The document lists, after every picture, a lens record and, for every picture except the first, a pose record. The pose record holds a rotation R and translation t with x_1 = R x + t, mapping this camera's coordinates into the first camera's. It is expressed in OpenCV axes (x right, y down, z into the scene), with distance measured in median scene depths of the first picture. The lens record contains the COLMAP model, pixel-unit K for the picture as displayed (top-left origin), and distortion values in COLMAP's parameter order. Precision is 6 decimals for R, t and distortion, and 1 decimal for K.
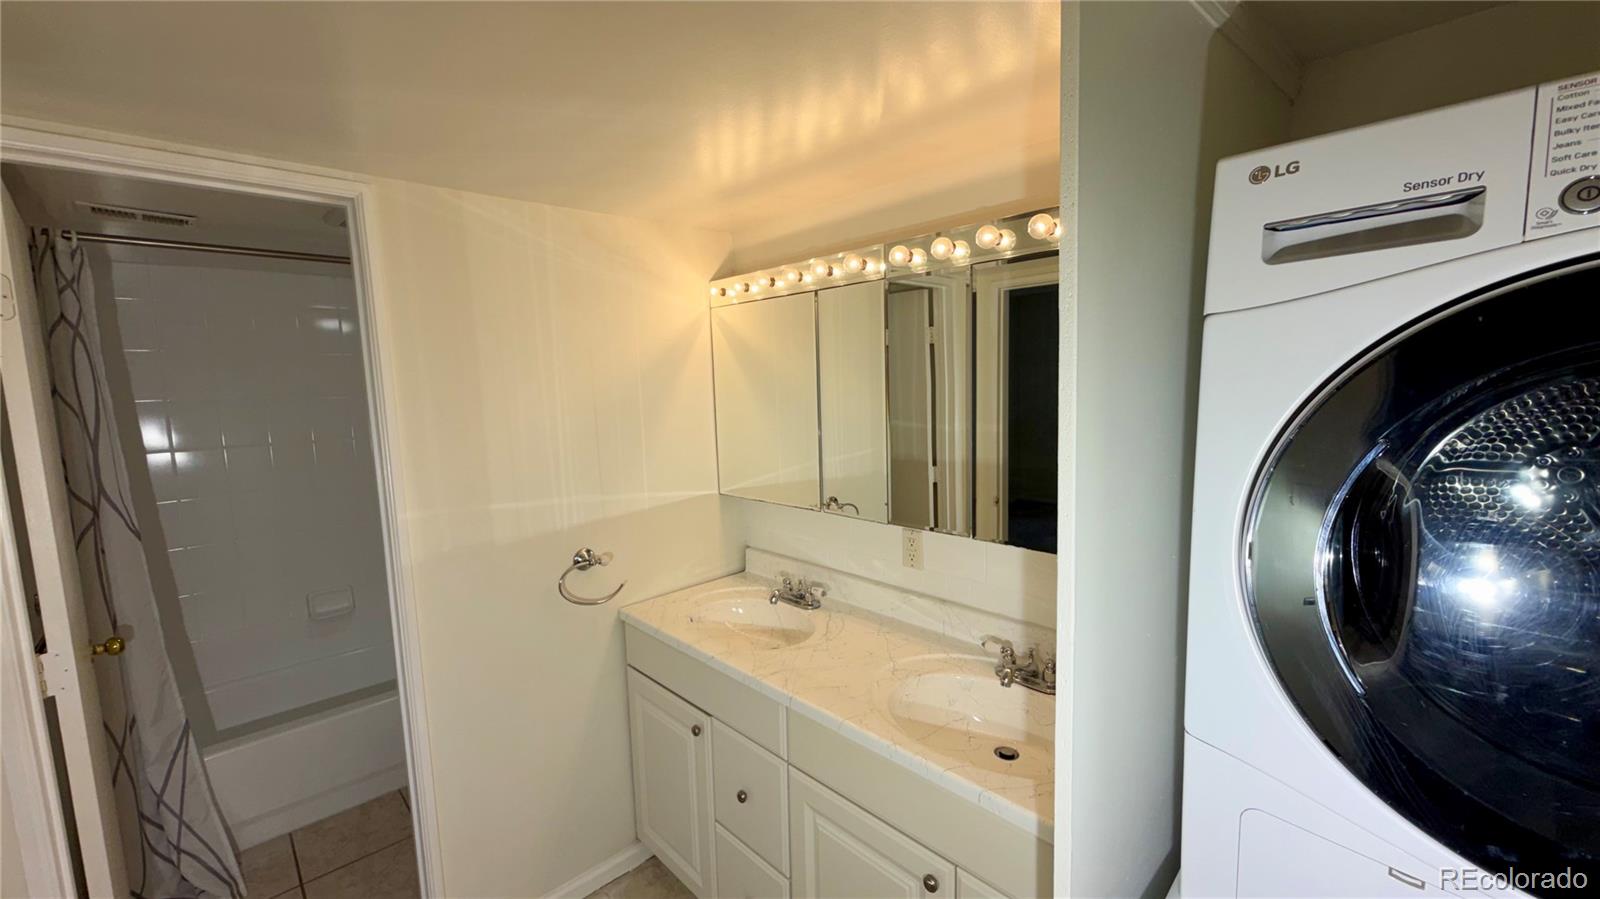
lens RADIAL K [[644.5, 0, 794.9], [0, 644.5, 449.7], [0, 0, 1]] dist [0.002779, 0.000886]
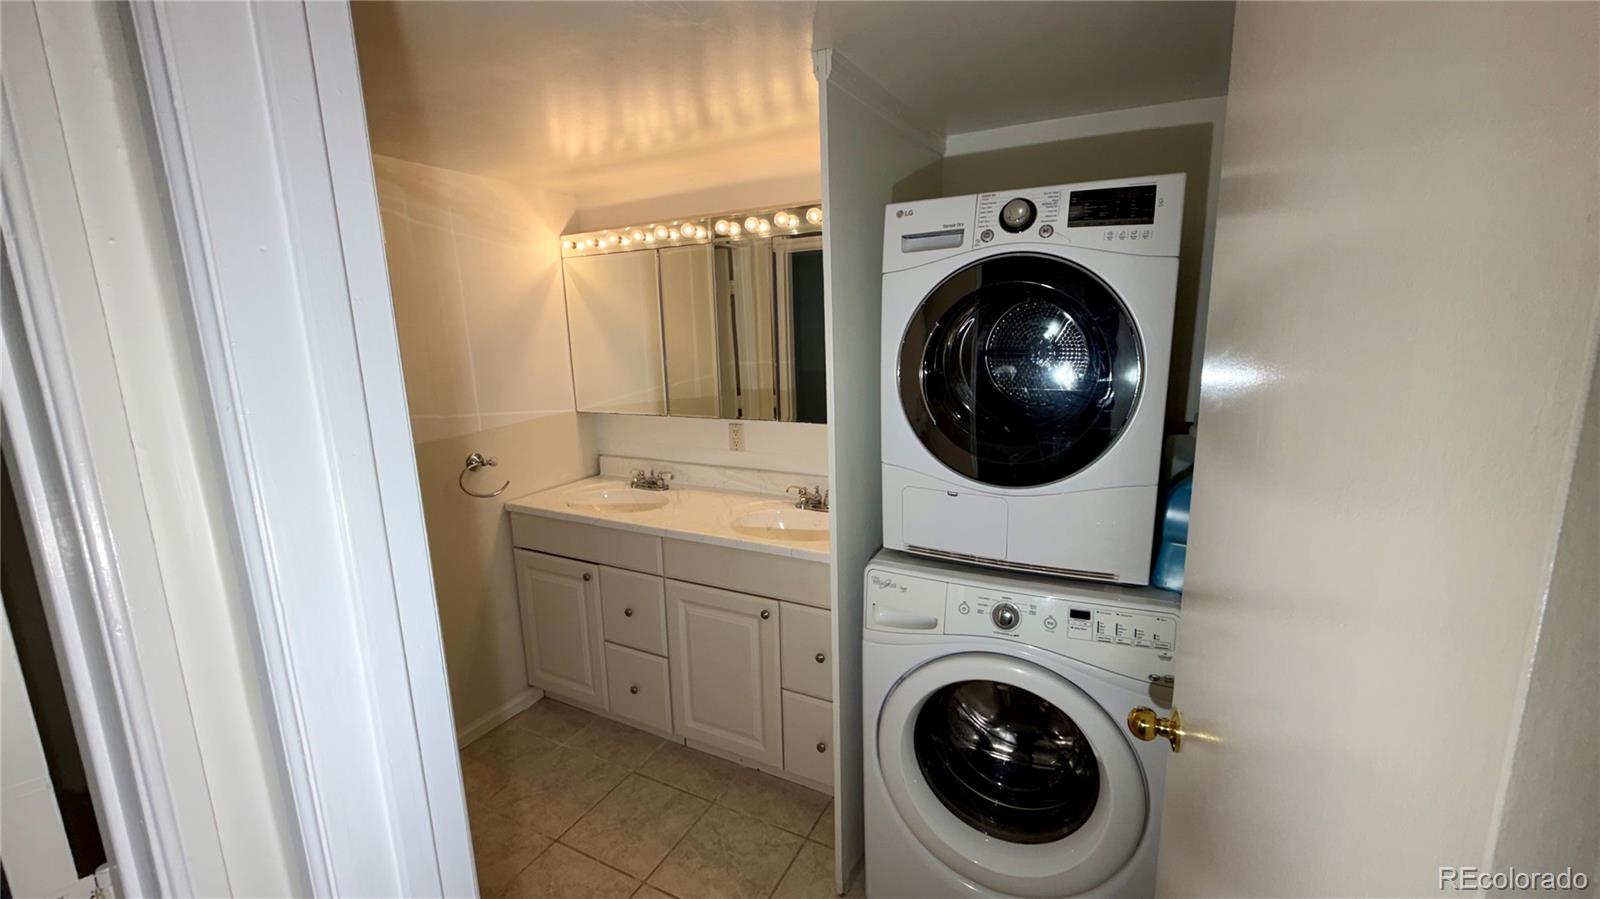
lens RADIAL K [[644.5, 0, 797.3], [0, 644.5, 449.9], [0, 0, 1]] dist [0.002779, 0.000886]
pose [[0.946037, -0.055966, 0.319190, -0.154225], [0.034591, 0.996787, 0.072250, 0.088826], [-0.322208, -0.057310, 0.944933, -0.409245]]
